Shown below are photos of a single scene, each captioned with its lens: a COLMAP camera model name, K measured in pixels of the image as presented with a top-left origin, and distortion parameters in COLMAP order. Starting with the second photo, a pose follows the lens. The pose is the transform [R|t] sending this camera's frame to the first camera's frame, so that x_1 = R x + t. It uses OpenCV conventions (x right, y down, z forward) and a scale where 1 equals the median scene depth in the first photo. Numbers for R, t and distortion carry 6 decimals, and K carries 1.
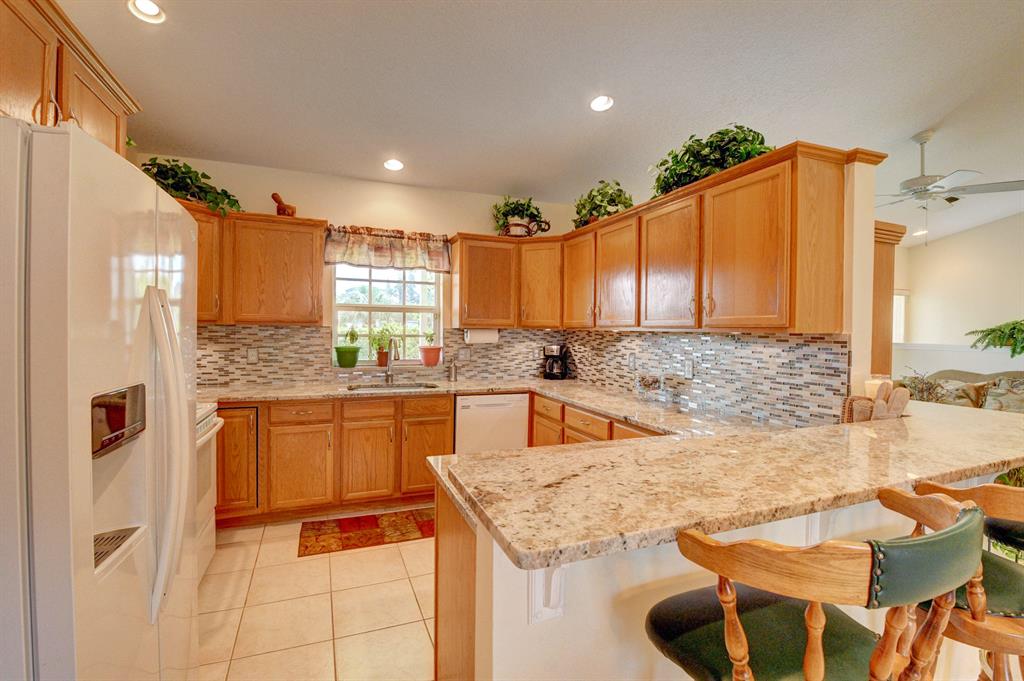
lens RADIAL K [[451.9, 0, 513.0], [0, 451.9, 338.5], [0, 0, 1]] dist [0.004738, -0.015540]
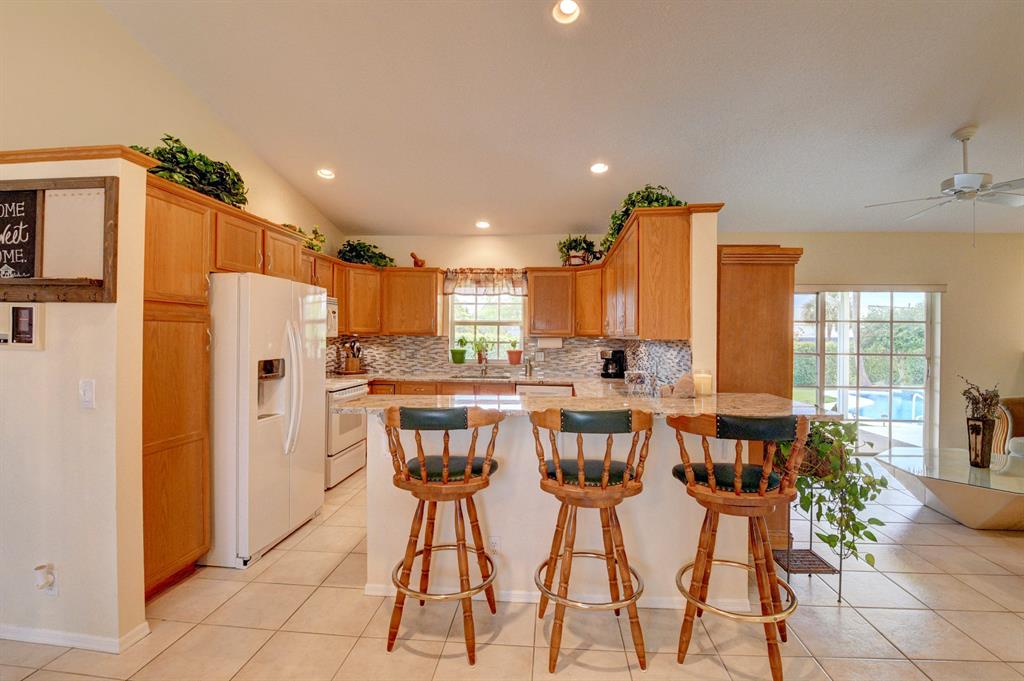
lens RADIAL K [[451.9, 0, 518.3], [0, 451.9, 337.4], [0, 0, 1]] dist [0.004738, -0.015540]
pose [[0.899382, -0.004273, -0.437142, 0.486475], [-0.005449, 0.999765, -0.020983, 0.008574], [0.437129, 0.021254, 0.899148, -0.258228]]
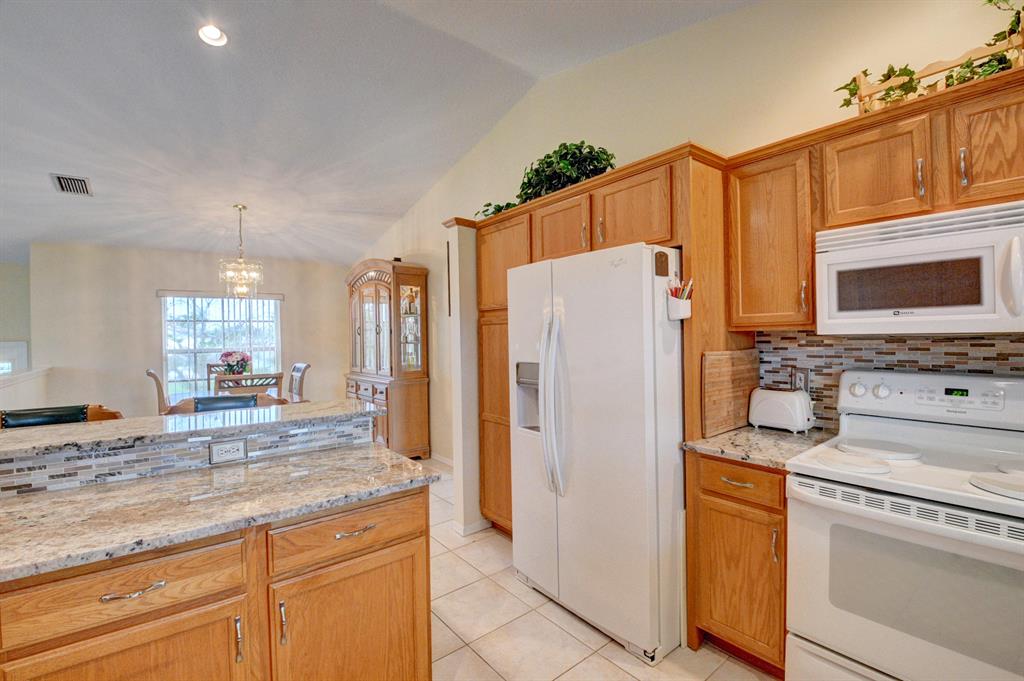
lens RADIAL K [[451.9, 0, 512.8], [0, 451.9, 342.0], [0, 0, 1]] dist [0.004738, -0.015540]
pose [[-0.955280, 0.005103, -0.295658, -0.022632], [-0.003360, 0.999599, 0.028111, -0.017707], [0.295683, 0.027847, -0.954880, 0.875671]]
